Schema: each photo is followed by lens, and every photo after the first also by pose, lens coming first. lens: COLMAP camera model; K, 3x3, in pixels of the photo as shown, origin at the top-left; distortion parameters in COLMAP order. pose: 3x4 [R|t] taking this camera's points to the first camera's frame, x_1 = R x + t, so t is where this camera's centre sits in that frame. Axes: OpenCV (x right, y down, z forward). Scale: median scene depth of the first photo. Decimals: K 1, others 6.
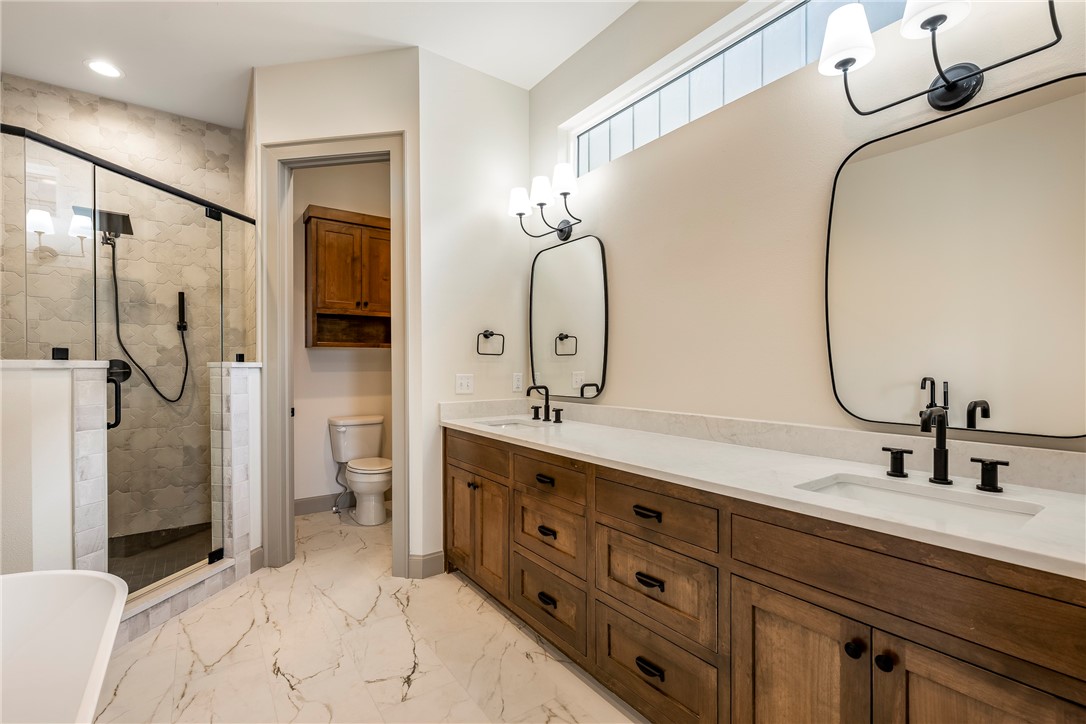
lens RADIAL K [[486.6, 0, 540.6], [0, 486.6, 369.6], [0, 0, 1]] dist [0.001217, 0.000424]
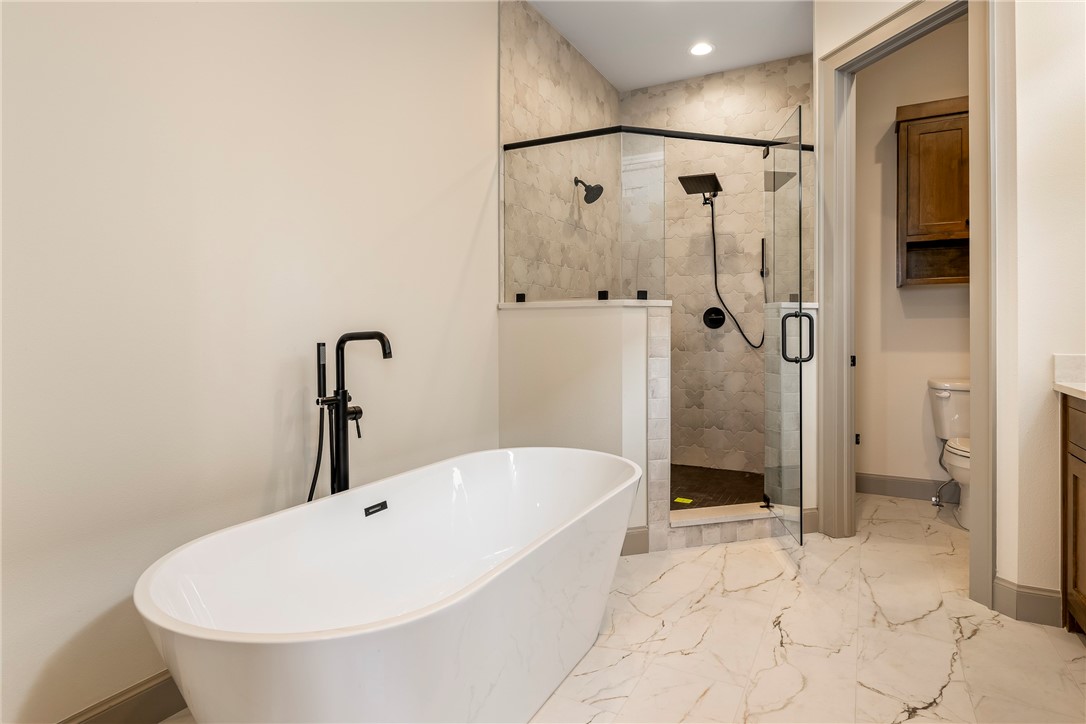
lens RADIAL K [[596.9, 0, 538.1], [0, 596.9, 334.8], [0, 0, 1]] dist [-0.000639, -0.000335]
pose [[0.431858, 0.006501, -0.901918, 0.184477], [-0.008712, 0.999957, 0.003036, 0.042827], [0.901899, 0.006546, 0.431897, 0.058365]]
